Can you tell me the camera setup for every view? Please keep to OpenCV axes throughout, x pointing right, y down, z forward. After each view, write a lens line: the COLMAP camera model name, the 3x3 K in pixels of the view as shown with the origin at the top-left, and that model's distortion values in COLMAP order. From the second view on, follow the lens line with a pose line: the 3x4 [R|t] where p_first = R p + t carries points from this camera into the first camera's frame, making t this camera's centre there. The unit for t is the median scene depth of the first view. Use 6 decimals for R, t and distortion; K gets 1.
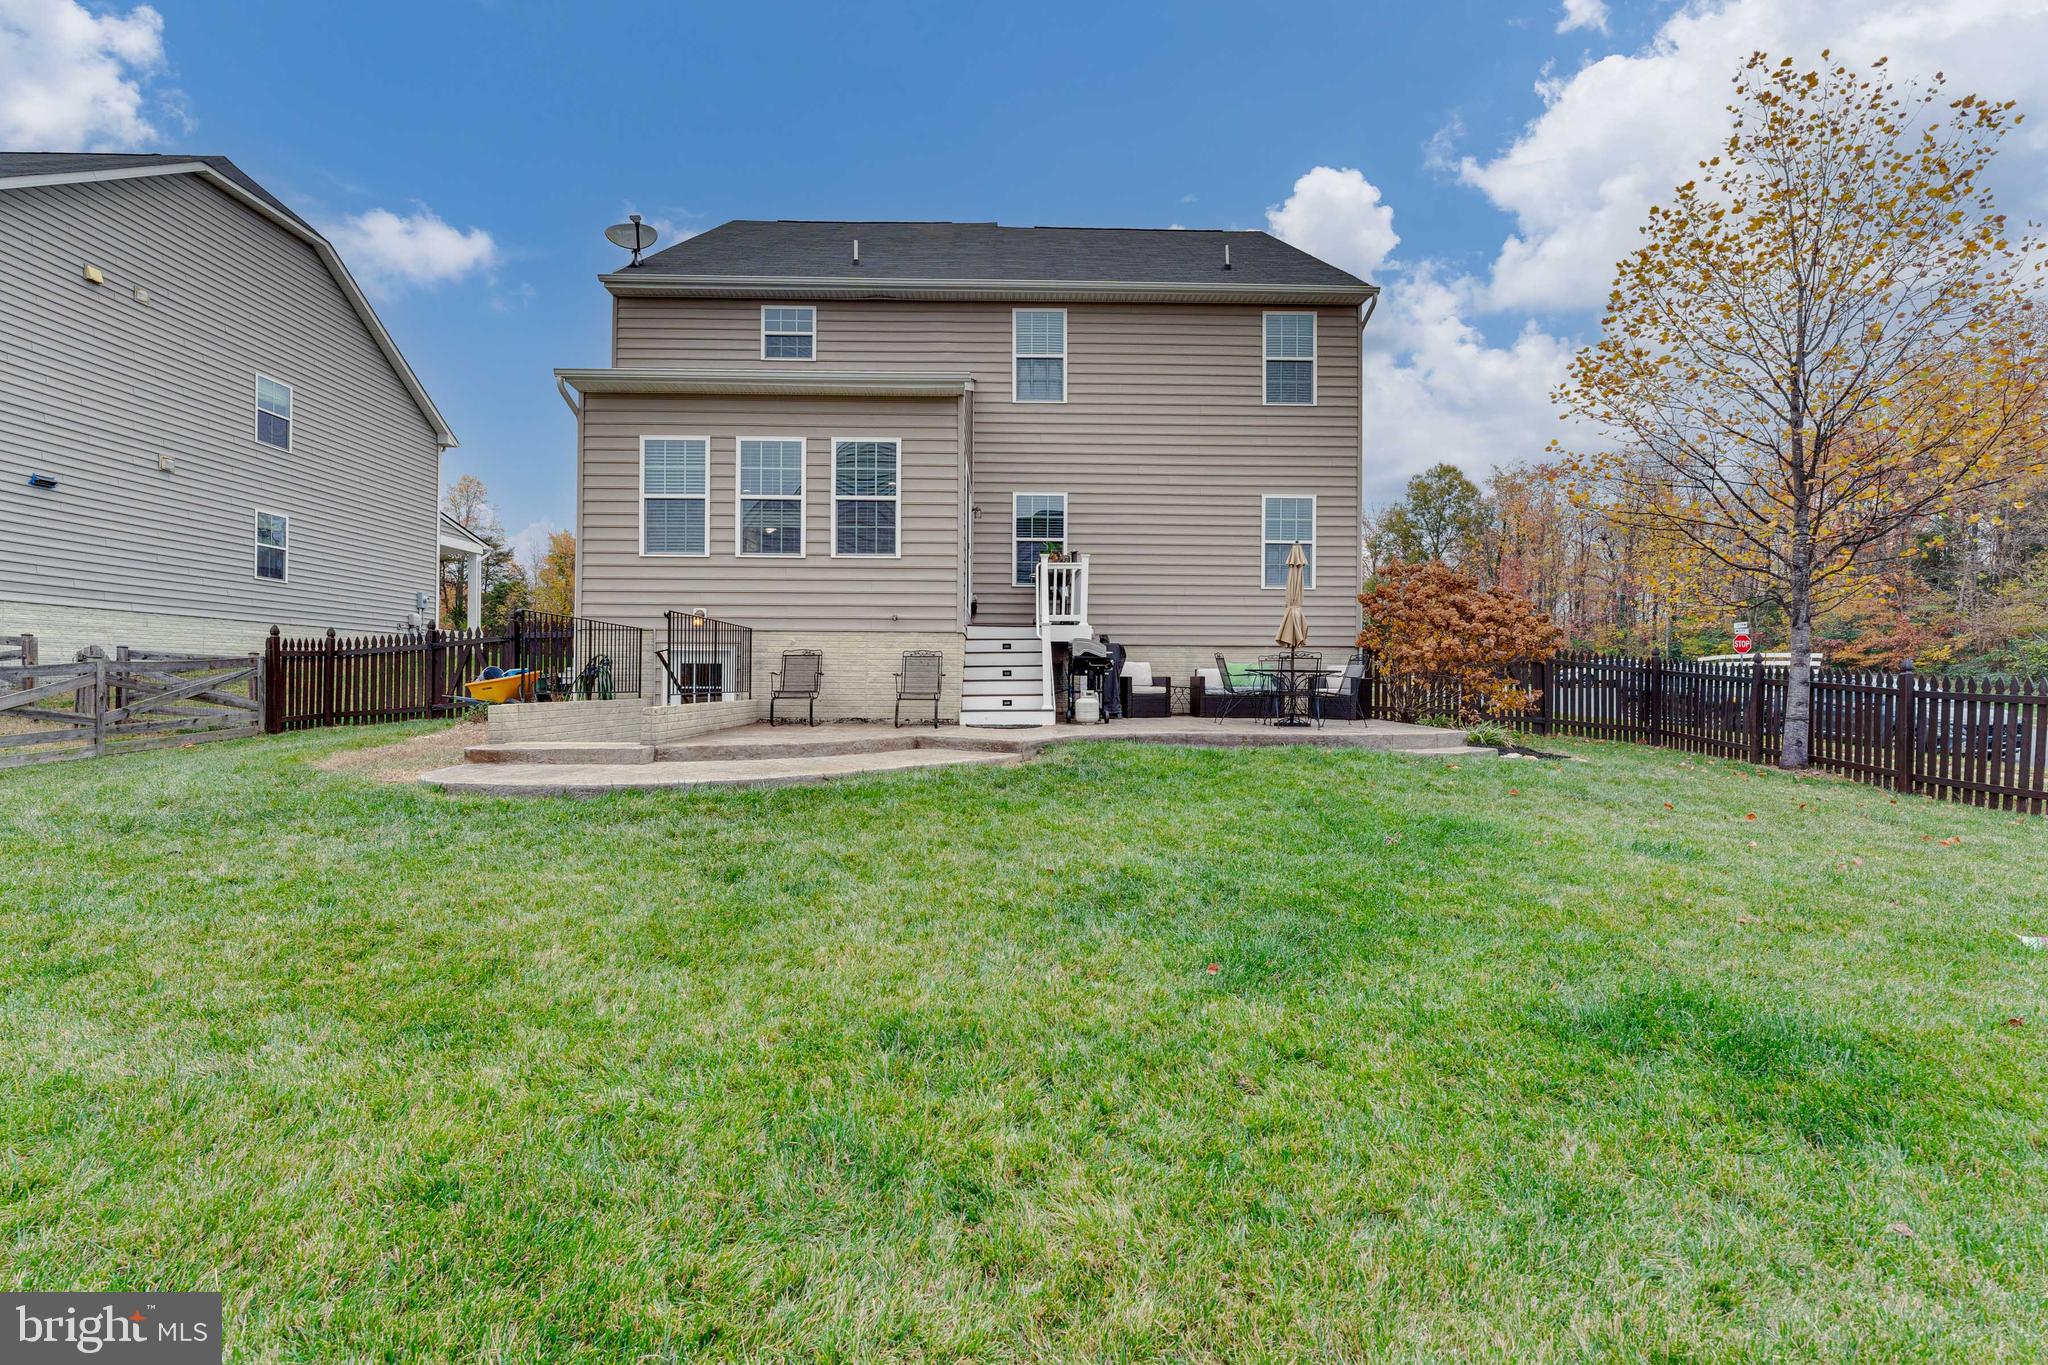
lens RADIAL K [[871.2, 0, 1029.2], [0, 871.2, 675.3], [0, 0, 1]] dist [-0.007037, -0.000116]
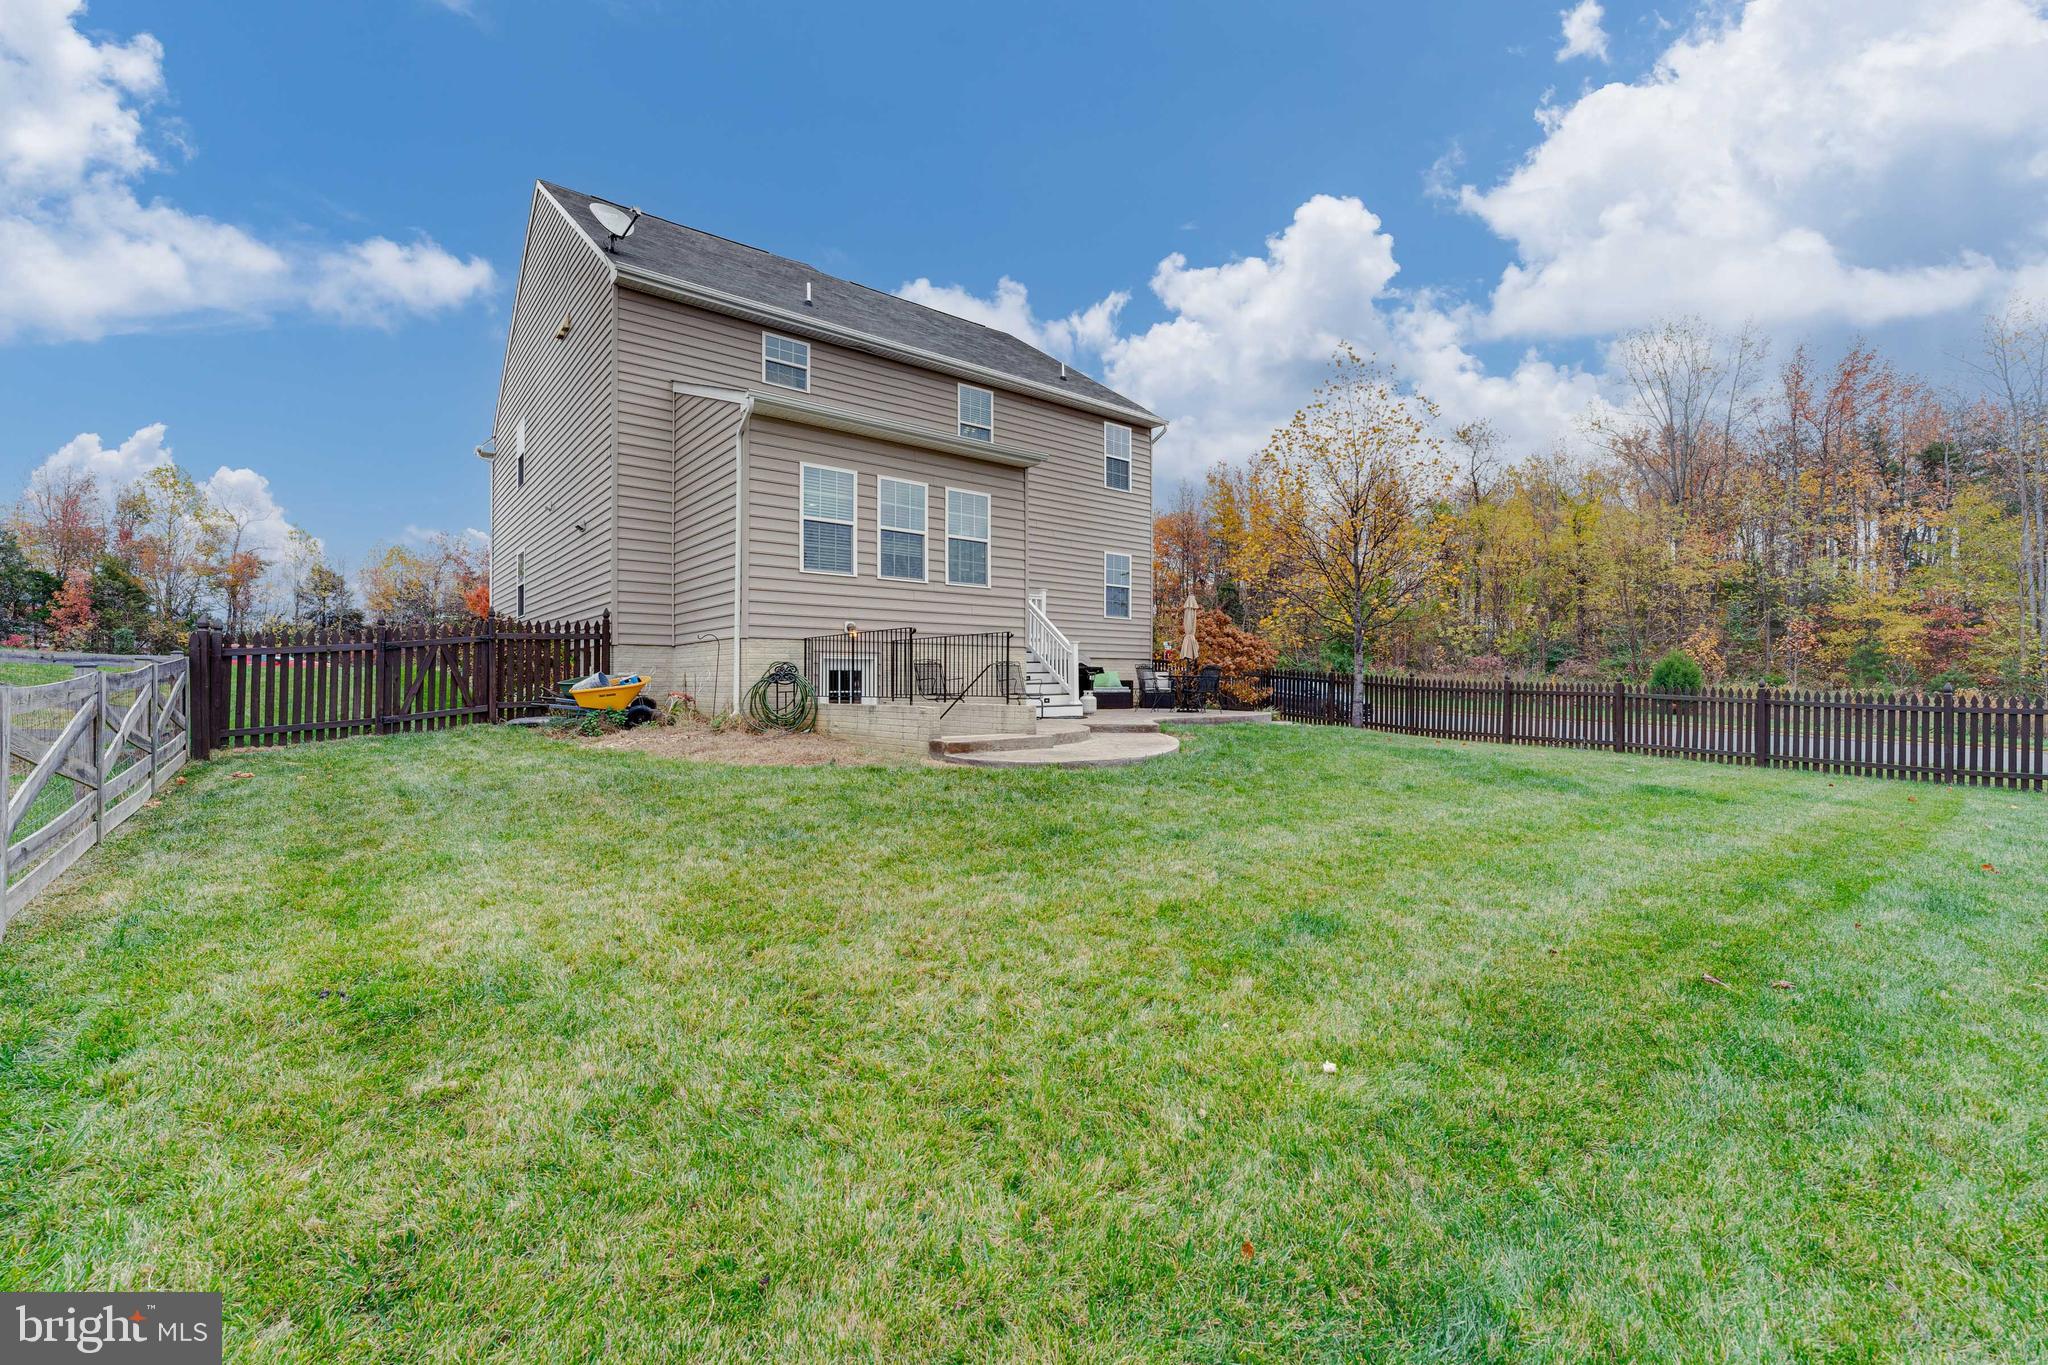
lens RADIAL K [[833.3, 0, 1021.7], [0, 833.3, 669.9], [0, 0, 1]] dist [-0.000810, -0.000032]
pose [[0.796682, 0.003560, 0.604389, -0.740258], [-0.001517, 0.999991, -0.003890, -0.009093], [-0.604397, 0.002183, 0.796680, -0.000263]]
